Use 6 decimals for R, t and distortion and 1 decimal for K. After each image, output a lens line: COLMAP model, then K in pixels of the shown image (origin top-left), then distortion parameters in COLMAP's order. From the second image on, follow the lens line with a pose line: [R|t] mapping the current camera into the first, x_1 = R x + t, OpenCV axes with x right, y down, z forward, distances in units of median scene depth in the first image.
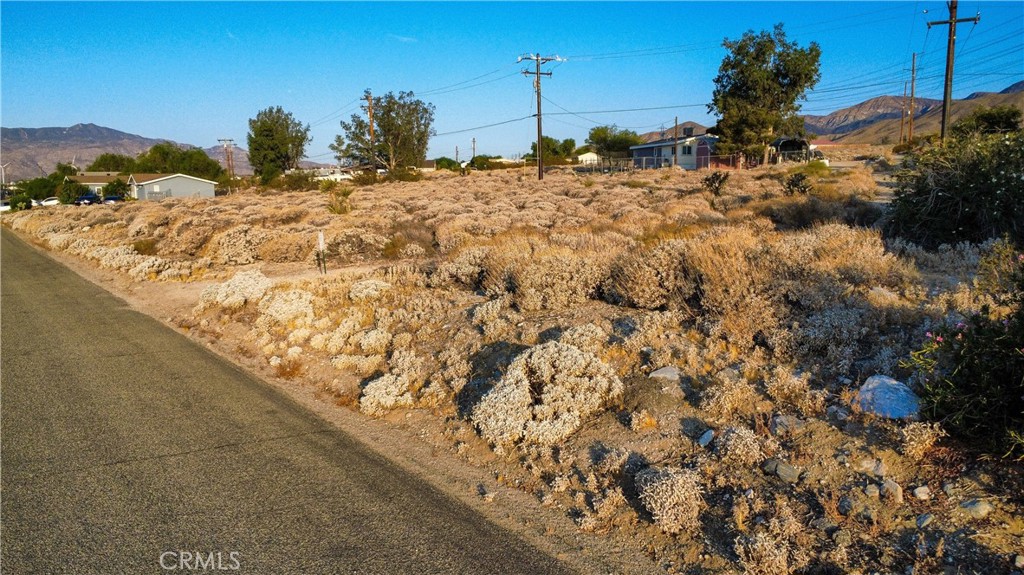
lens RADIAL K [[774.6, 0, 515.7], [0, 774.6, 287.7], [0, 0, 1]] dist [0.007801, -0.011555]
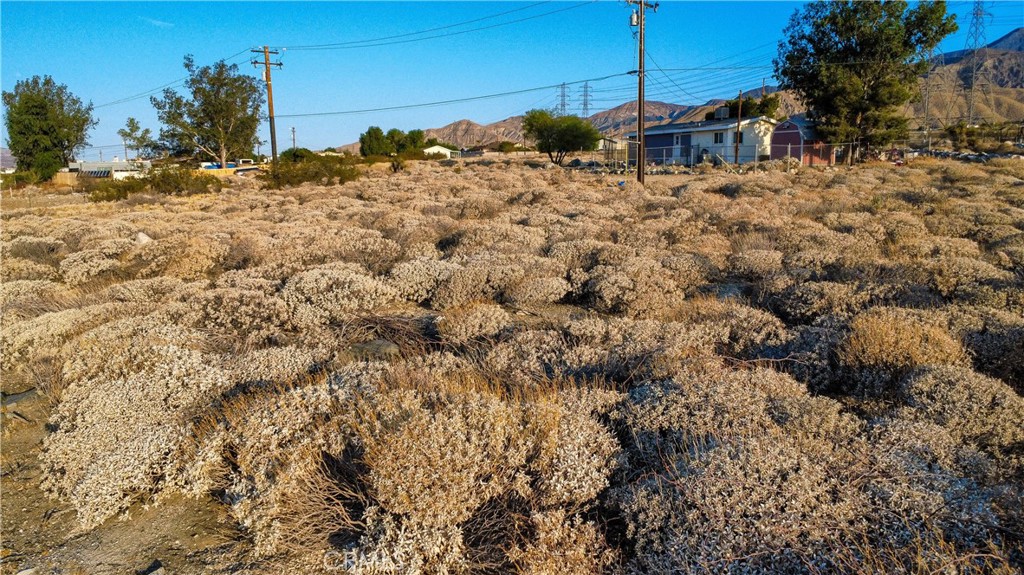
lens RADIAL K [[774.6, 0, 515.5], [0, 774.6, 285.9], [0, 0, 1]] dist [0.007801, -0.011555]
pose [[0.959088, -0.036757, 0.280711, -0.104709], [0.036285, 0.999318, 0.006881, -0.026286], [-0.280773, 0.003586, 0.959768, 0.188663]]
